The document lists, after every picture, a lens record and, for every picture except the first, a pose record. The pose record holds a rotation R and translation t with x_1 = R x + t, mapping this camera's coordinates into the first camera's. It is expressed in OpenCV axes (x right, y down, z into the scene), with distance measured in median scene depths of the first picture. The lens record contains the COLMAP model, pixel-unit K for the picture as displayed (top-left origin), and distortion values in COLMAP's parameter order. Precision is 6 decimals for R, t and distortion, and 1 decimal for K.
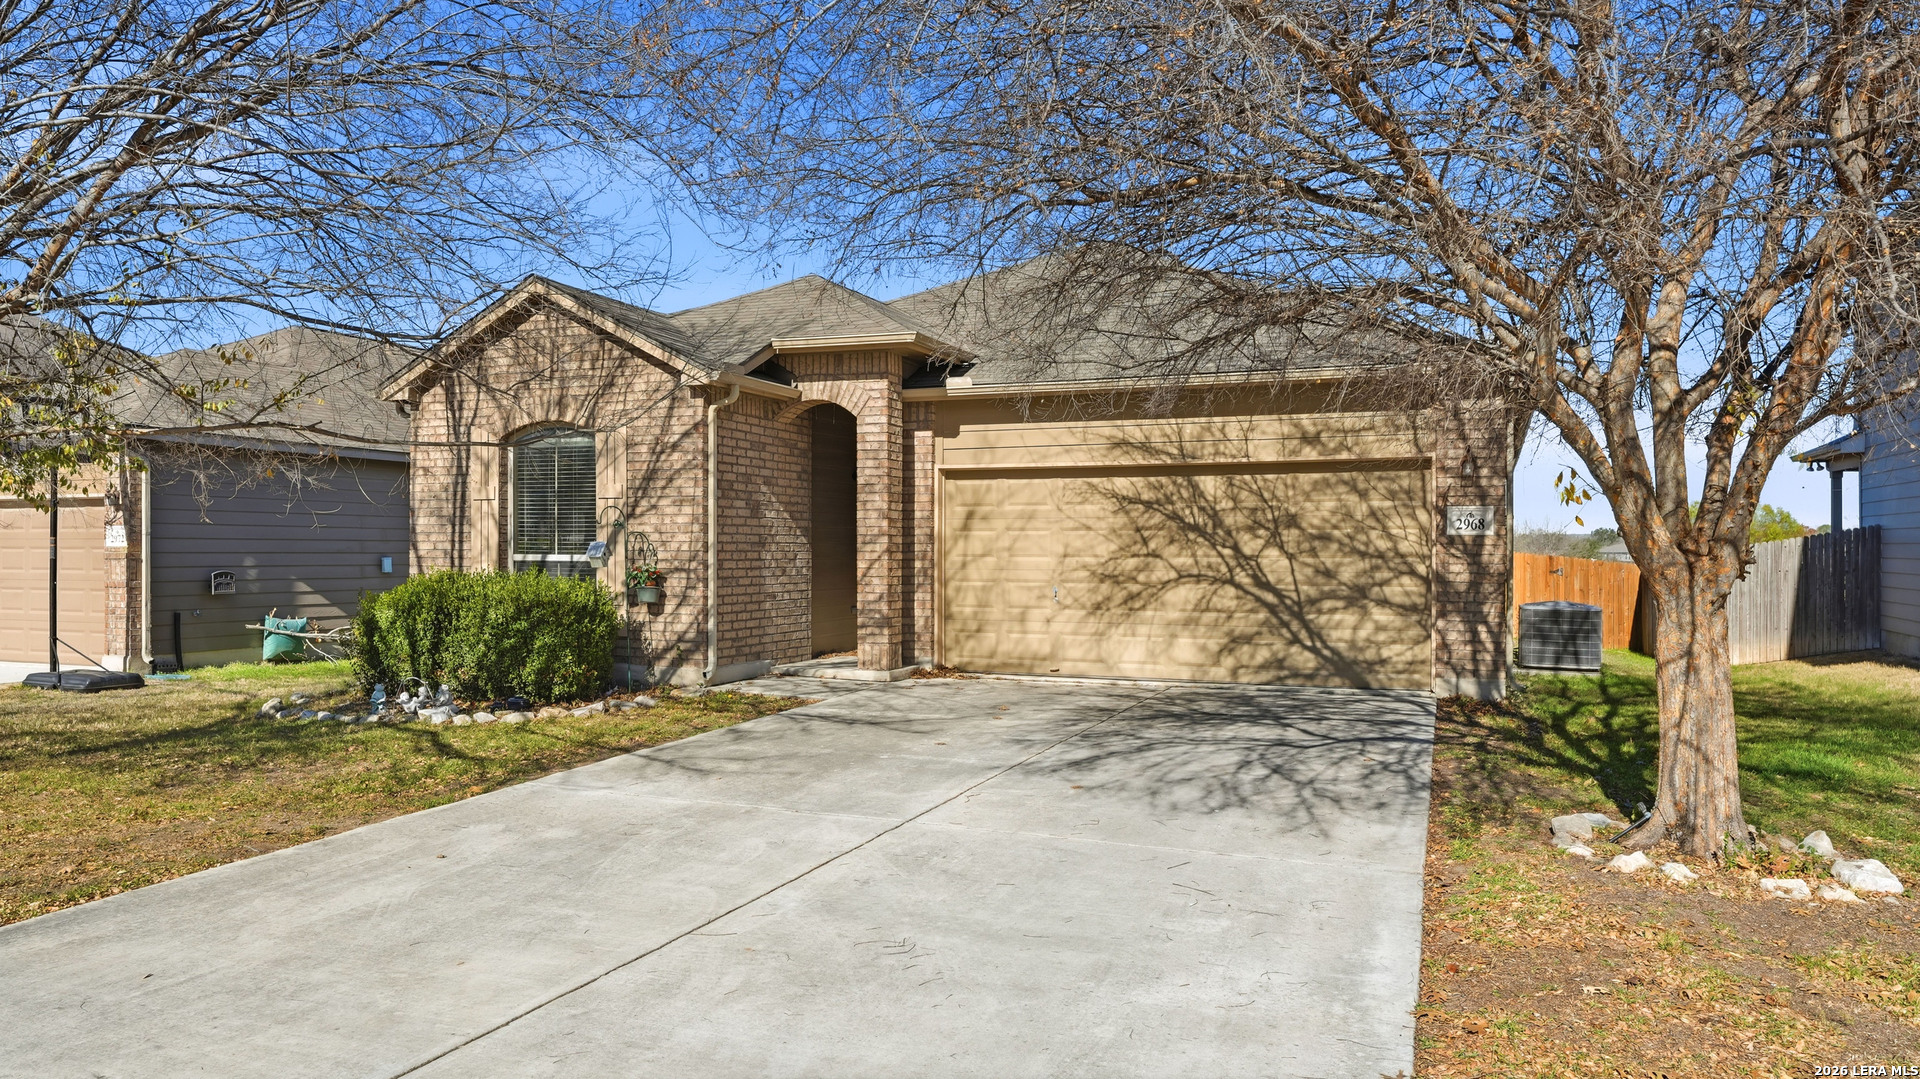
lens RADIAL K [[1266.1, 0, 963.1], [0, 1266.1, 539.1], [0, 0, 1]] dist [0.000634, -0.000508]
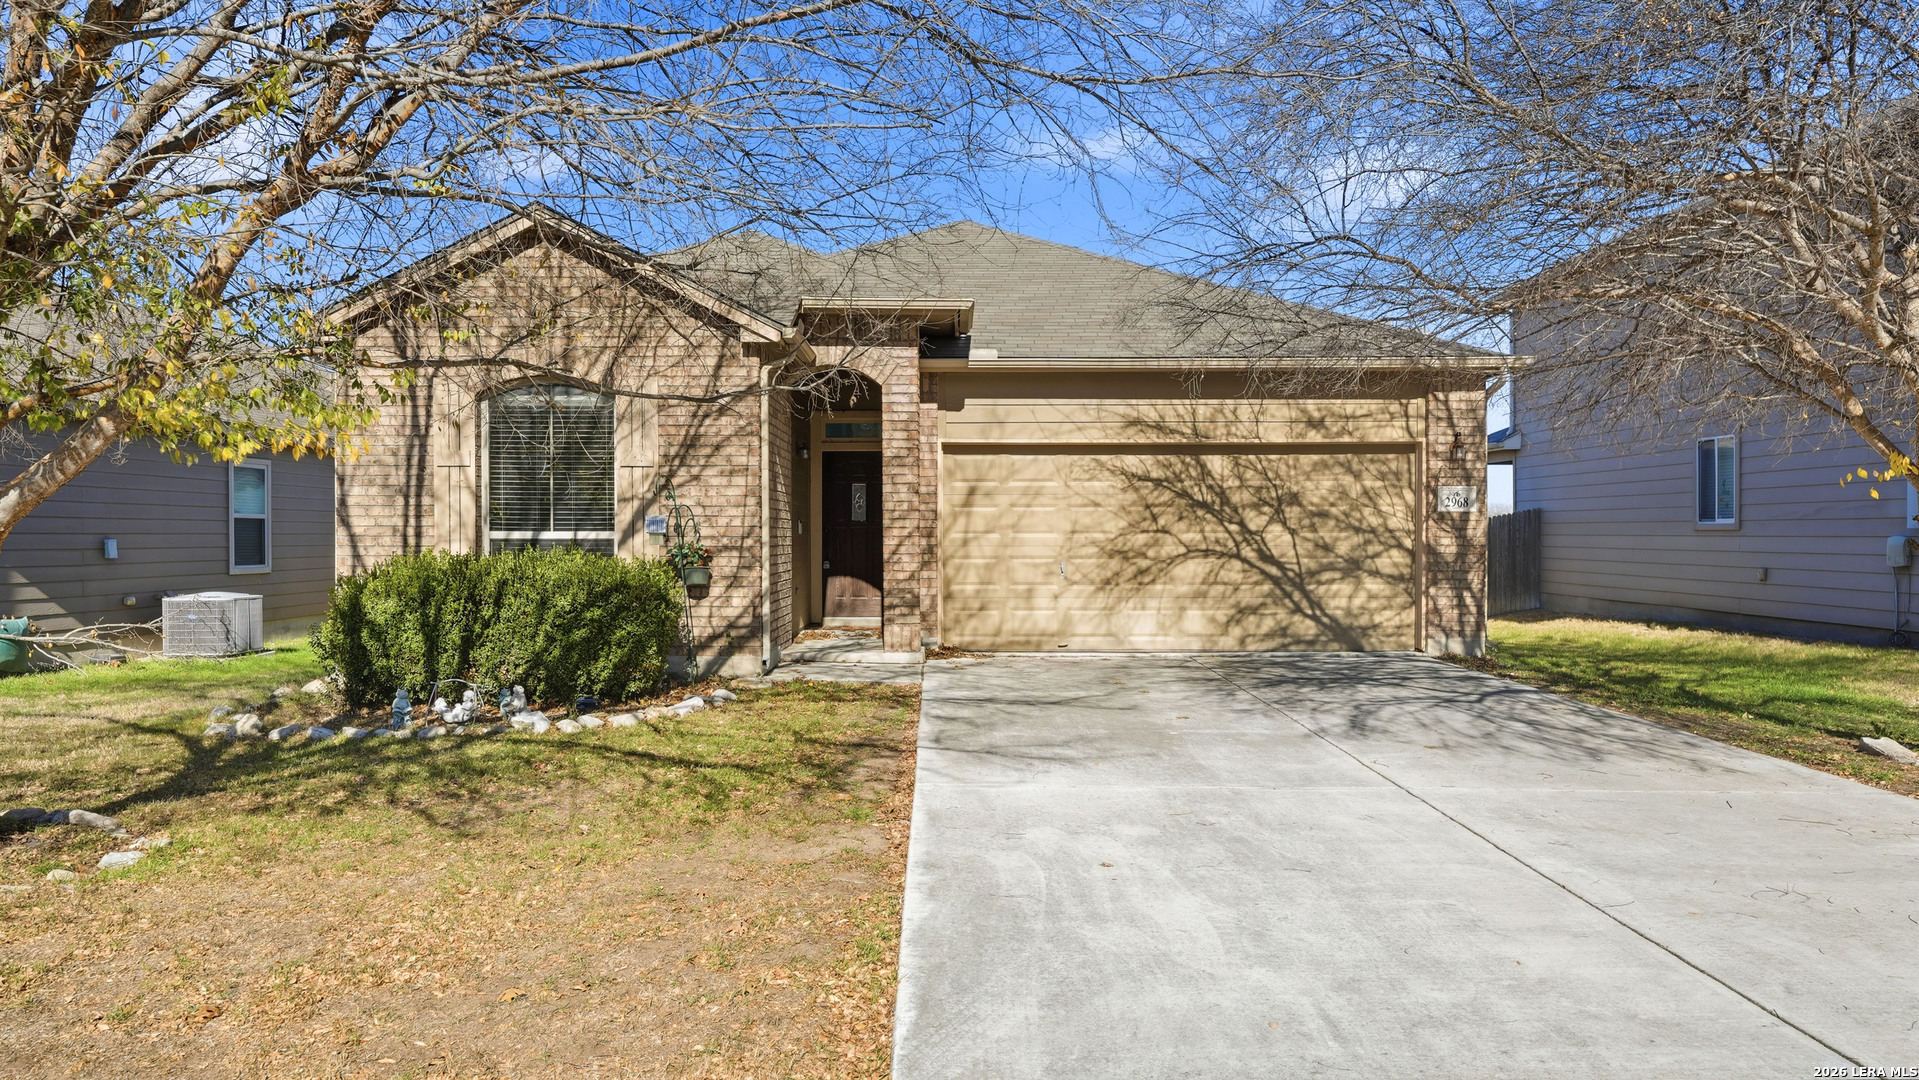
lens RADIAL K [[1255.6, 0, 959.5], [0, 1255.6, 532.2], [0, 0, 1]] dist [-0.004425, 0.003575]
pose [[0.930093, -0.001965, 0.367320, -0.408044], [-0.000354, 0.999980, 0.006247, 0.007673], [-0.367325, -0.005940, 0.930074, 0.115554]]
